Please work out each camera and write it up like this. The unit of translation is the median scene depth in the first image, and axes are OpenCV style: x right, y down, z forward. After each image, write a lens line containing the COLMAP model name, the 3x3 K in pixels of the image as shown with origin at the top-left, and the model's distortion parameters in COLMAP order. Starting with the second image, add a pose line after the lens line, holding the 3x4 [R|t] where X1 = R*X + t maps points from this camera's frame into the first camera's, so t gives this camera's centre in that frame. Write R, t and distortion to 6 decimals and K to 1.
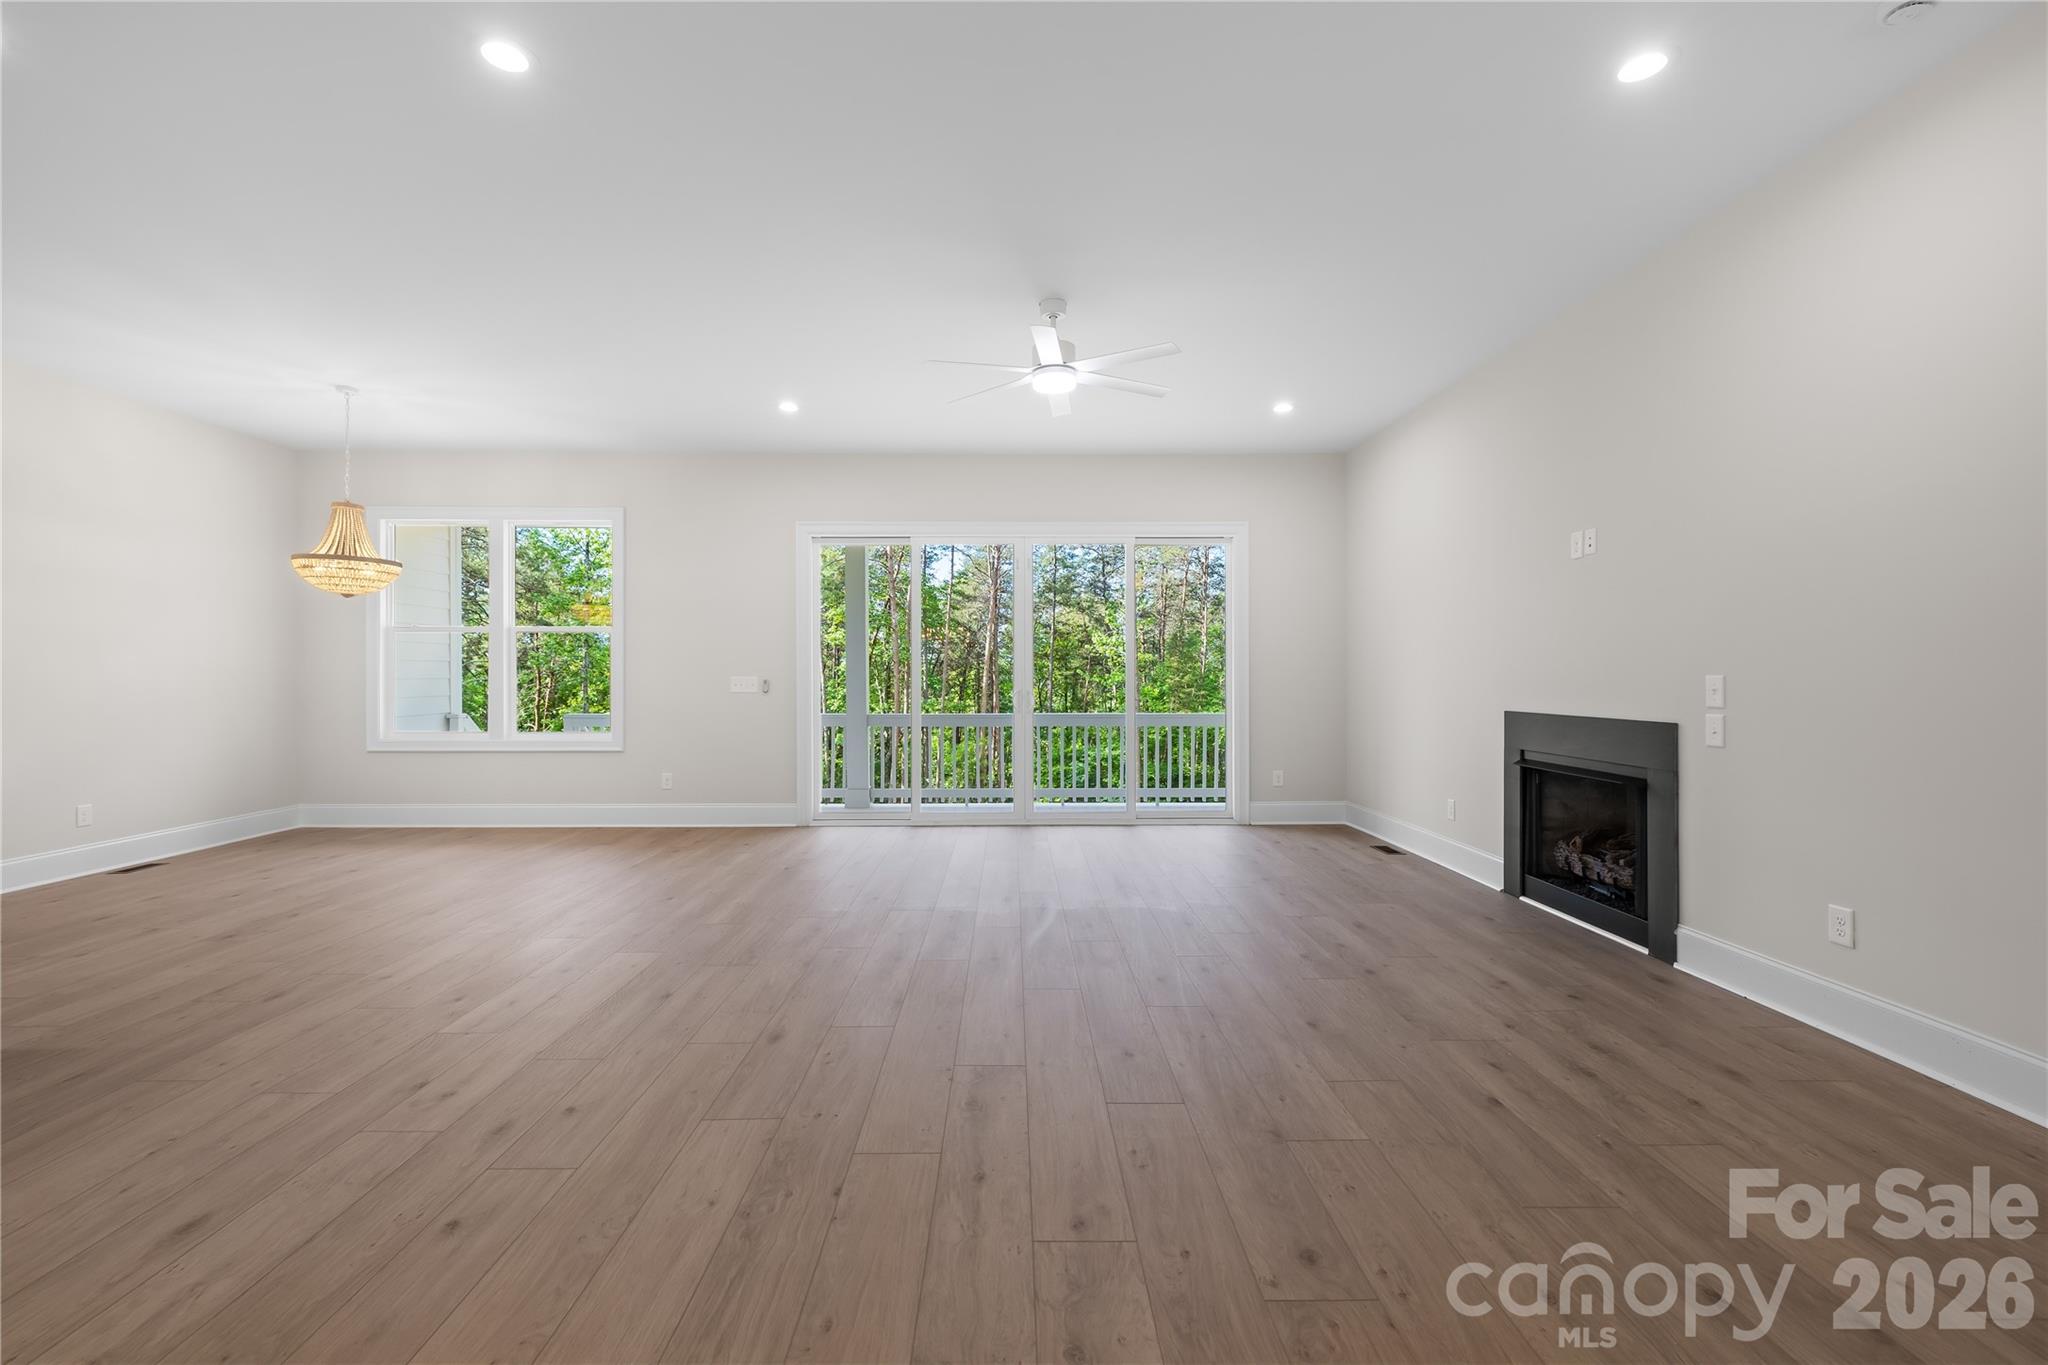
lens RADIAL K [[863.4, 0, 1011.8], [0, 863.4, 675.6], [0, 0, 1]] dist [0.000266, 0.000327]
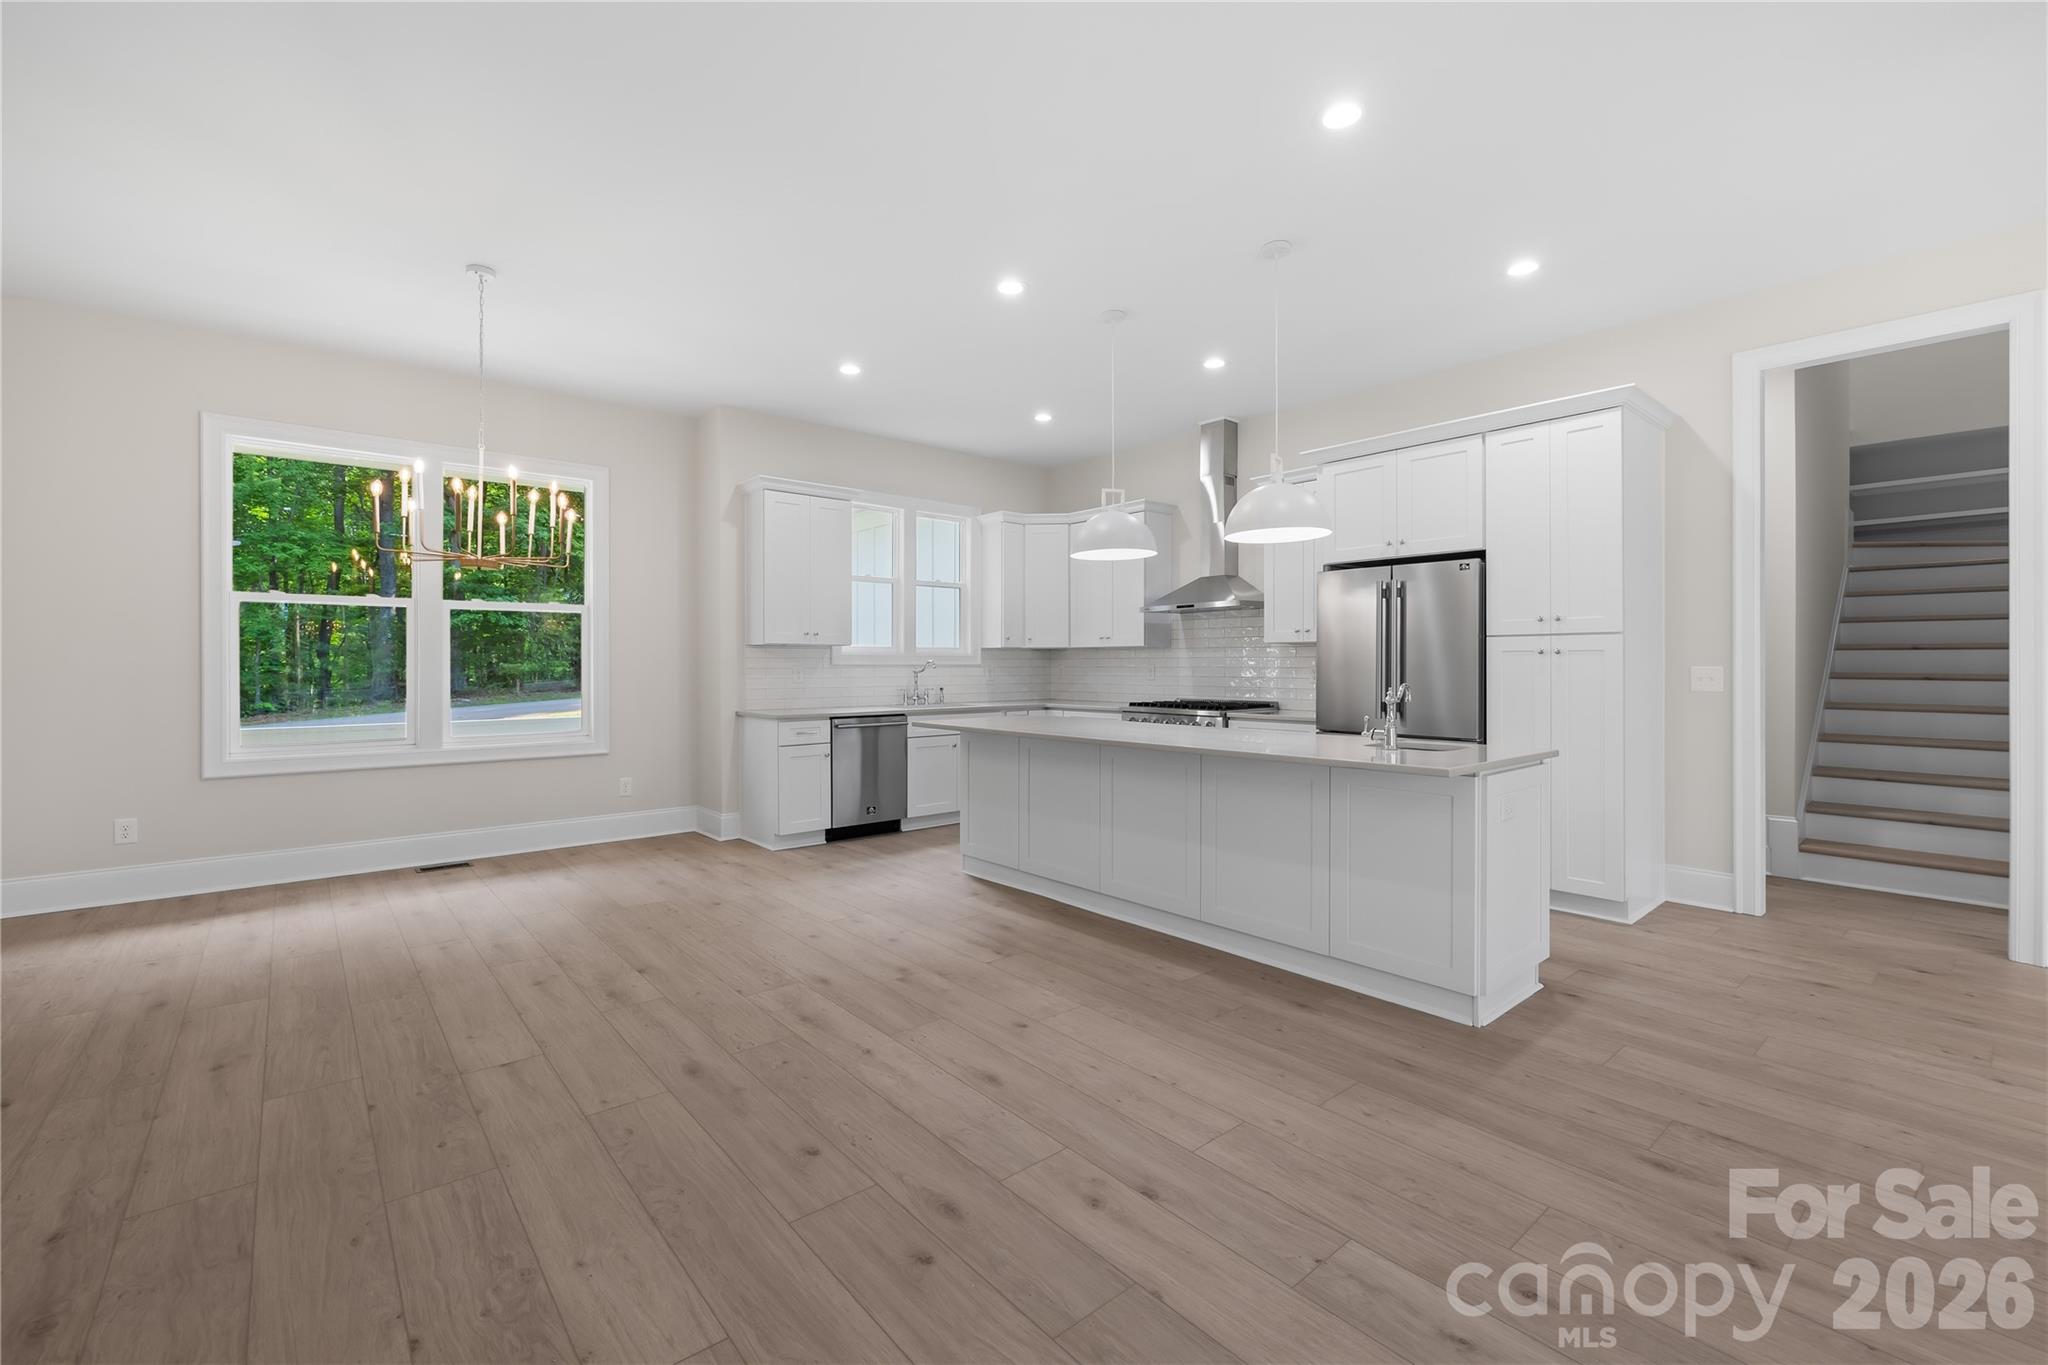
lens RADIAL K [[864.5, 0, 1012.9], [0, 864.5, 663.0], [0, 0, 1]] dist [-0.001012, -0.000039]
pose [[-0.768848, 0.001684, -0.639430, -0.054627], [0.001389, 0.999999, 0.000963, -0.001032], [0.639431, -0.000147, -0.768849, 0.861066]]
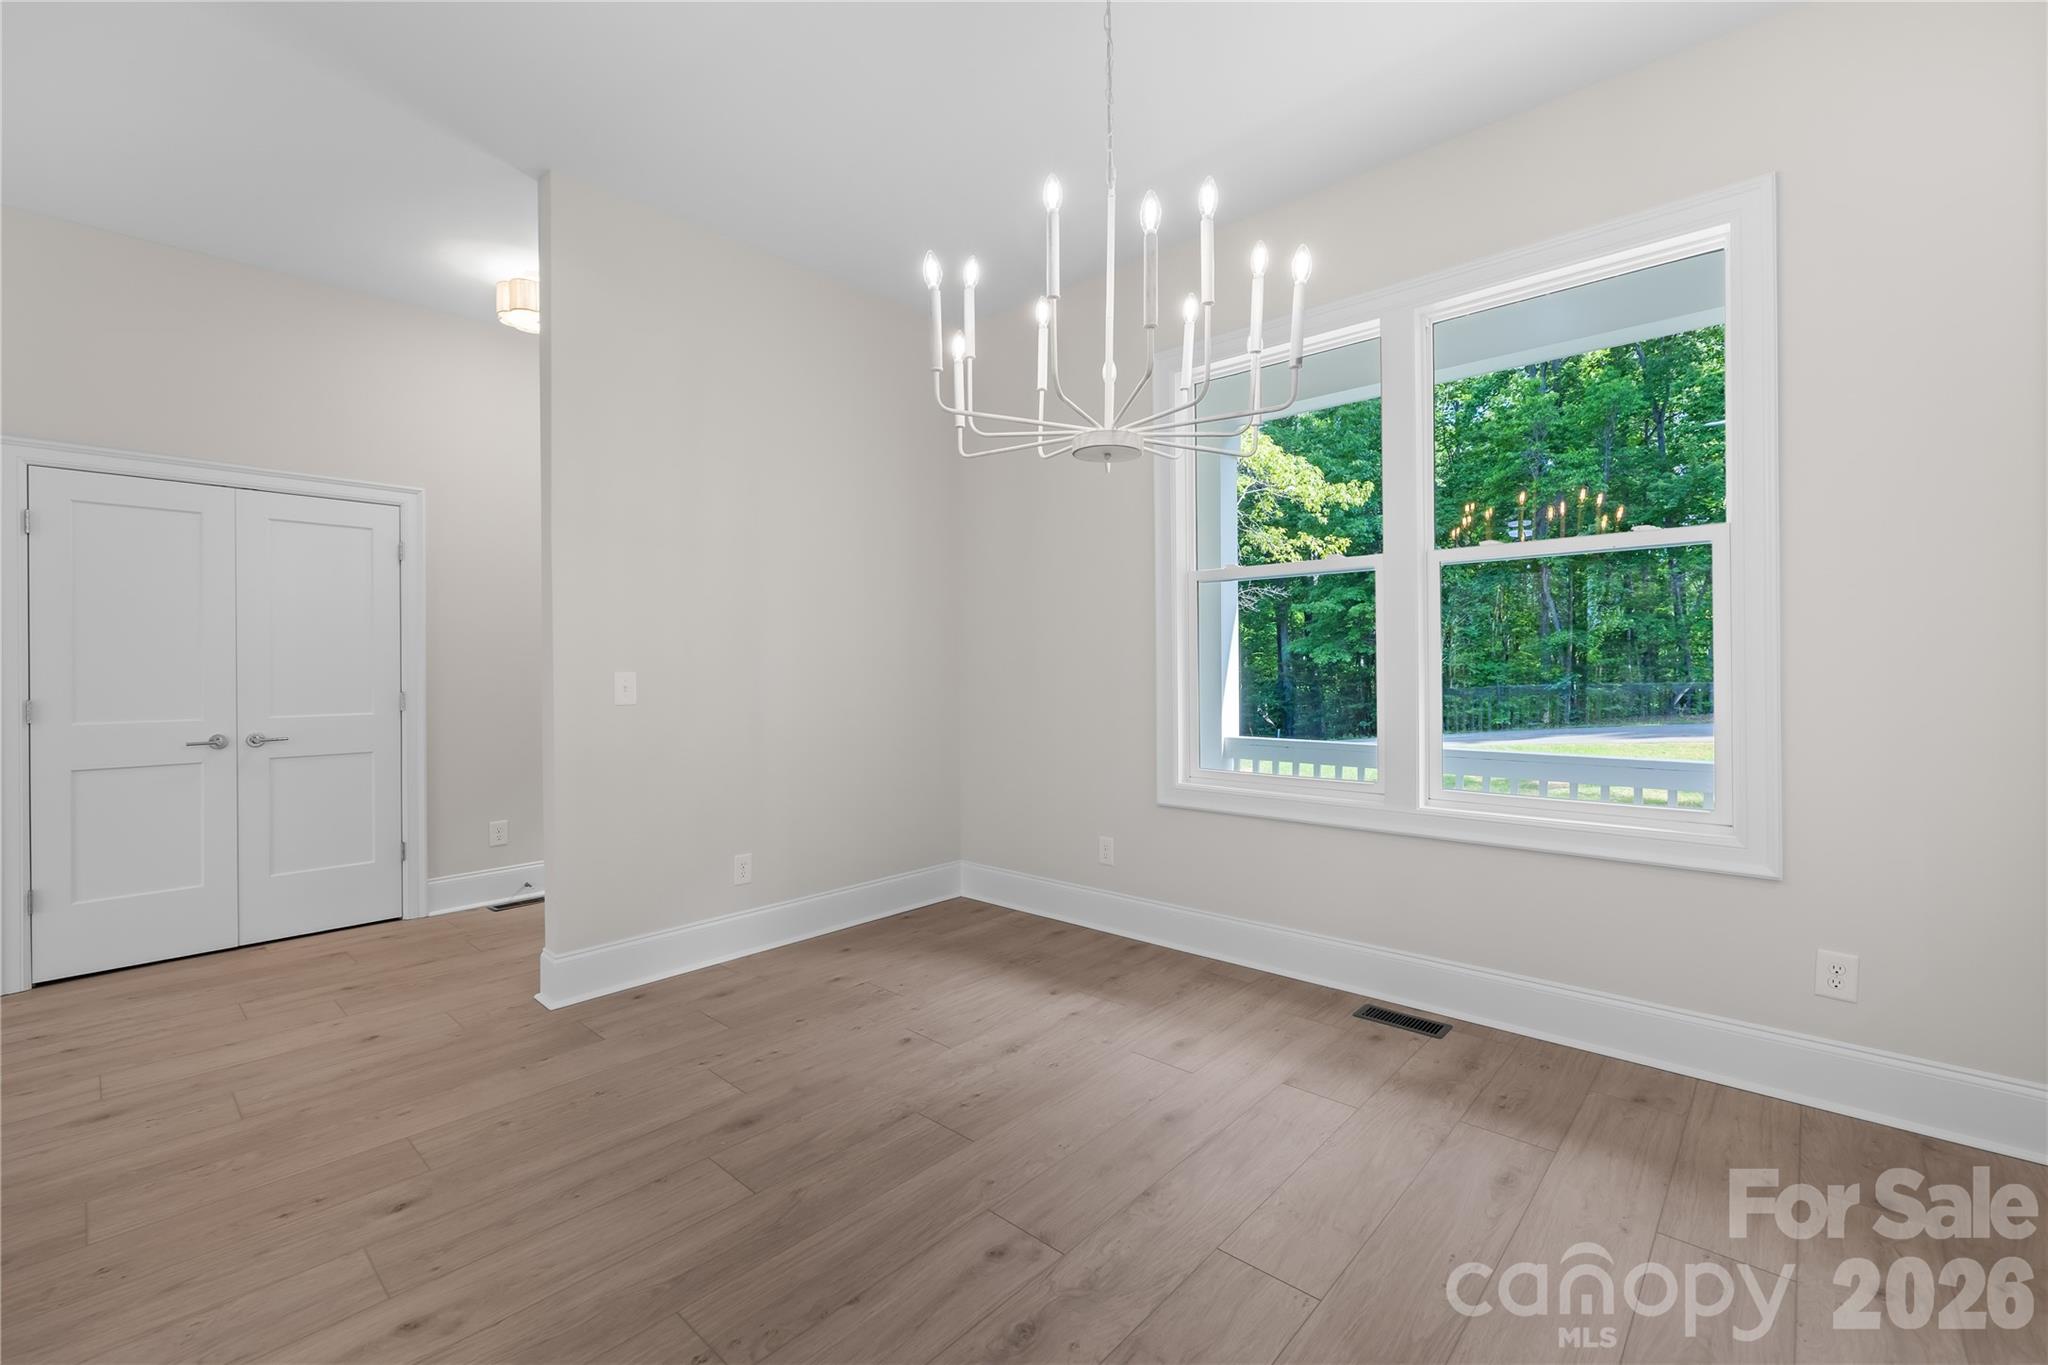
lens RADIAL K [[867.6, 0, 1011.4], [0, 867.6, 669.4], [0, 0, 1]] dist [0.000854, 0.000024]
pose [[-0.730679, 0.006844, 0.682687, -0.439933], [0.011719, 0.999928, 0.002518, 0.001240], [-0.682621, 0.009840, -0.730706, 0.167834]]
